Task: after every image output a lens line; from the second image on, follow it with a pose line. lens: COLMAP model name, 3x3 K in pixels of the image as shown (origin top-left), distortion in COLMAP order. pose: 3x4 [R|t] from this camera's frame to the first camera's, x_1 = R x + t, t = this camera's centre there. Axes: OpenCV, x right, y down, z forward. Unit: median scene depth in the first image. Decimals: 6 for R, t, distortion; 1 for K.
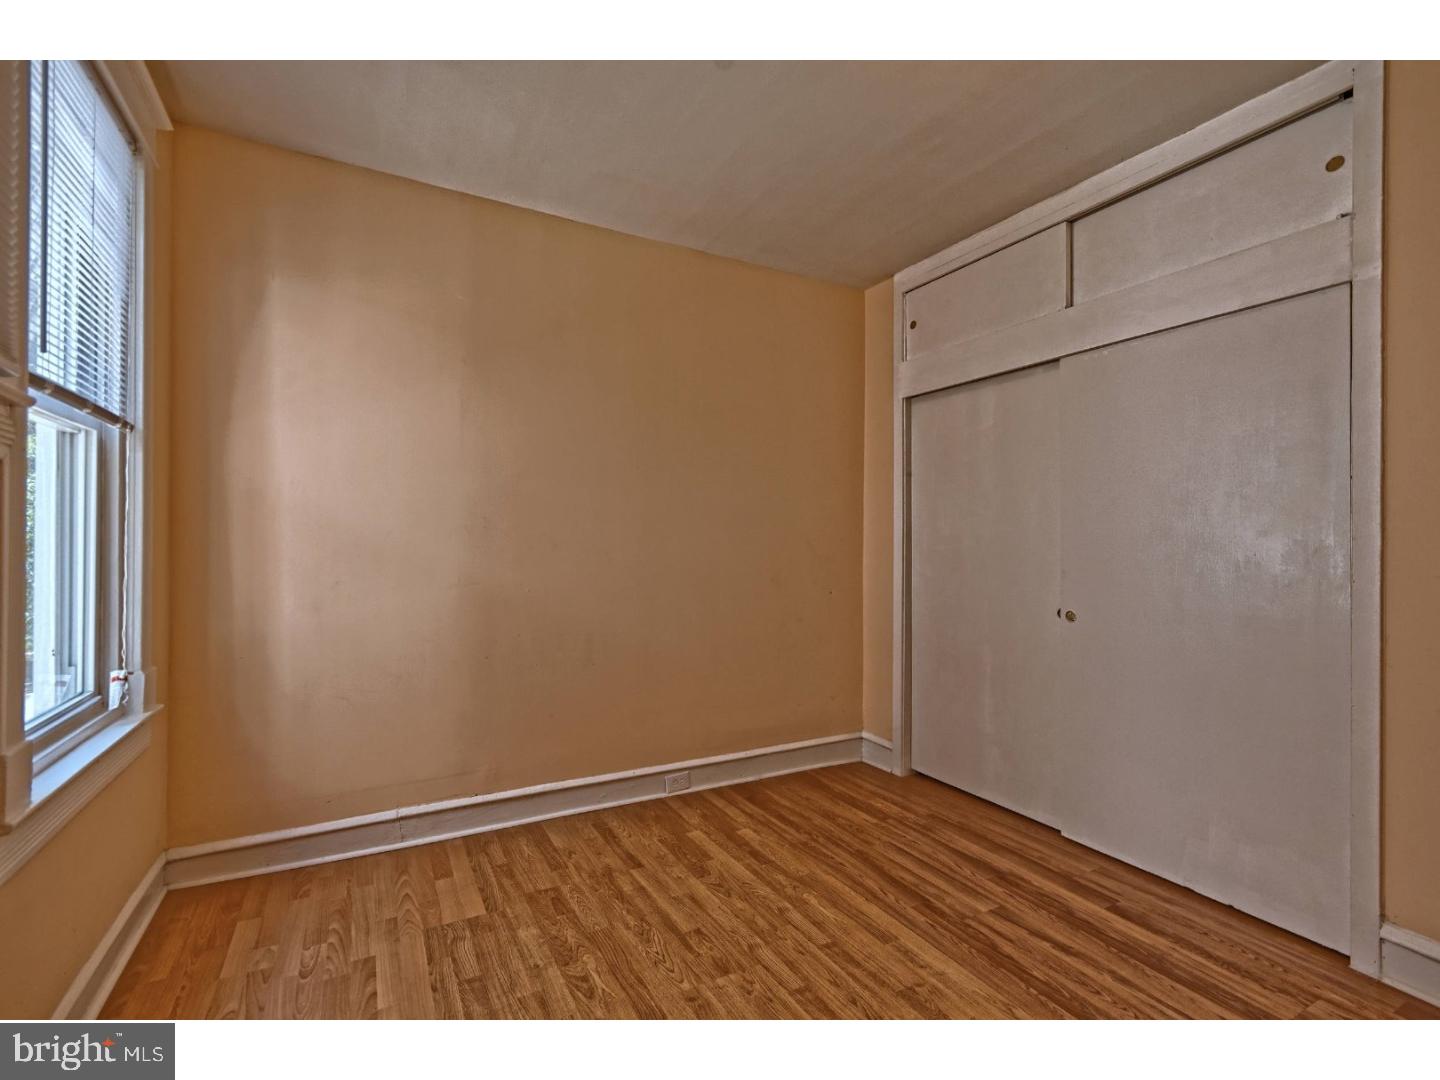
lens RADIAL K [[652.1, 0, 723.3], [0, 652.1, 540.6], [0, 0, 1]] dist [0.002610, 0.004809]
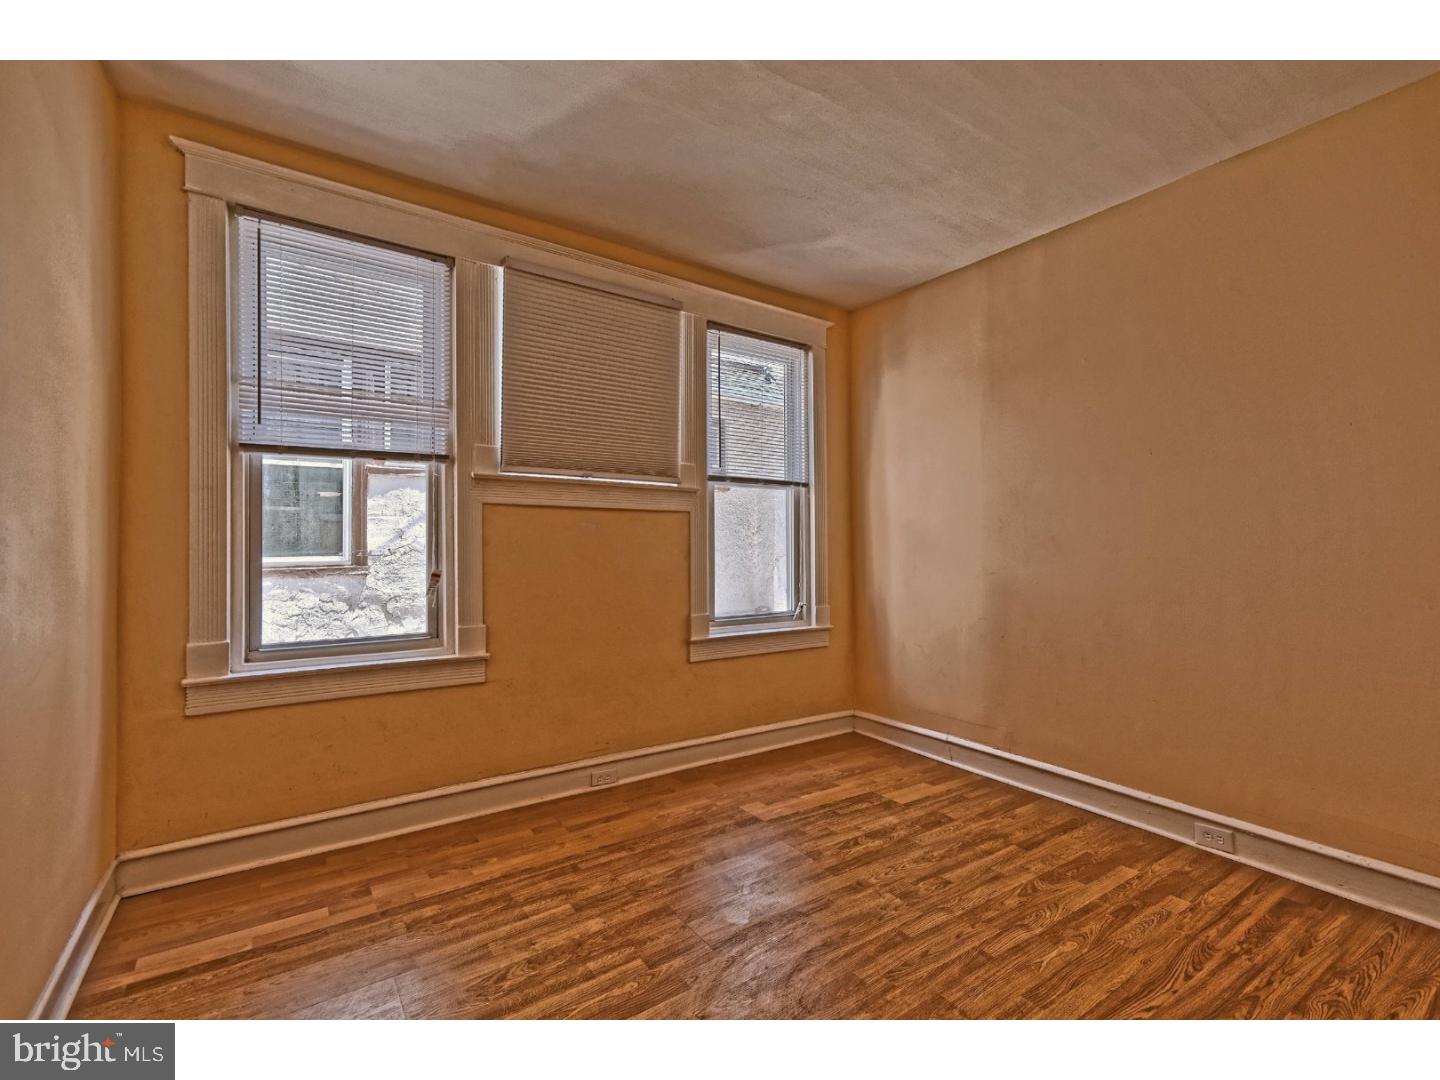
lens RADIAL K [[652.1, 0, 724.3], [0, 652.1, 543.9], [0, 0, 1]] dist [0.002610, 0.004809]
pose [[0.097504, -0.008902, -0.995195, 0.869750], [0.006210, 0.999946, -0.008336, 0.018690], [0.995216, -0.005368, 0.097554, 0.424160]]
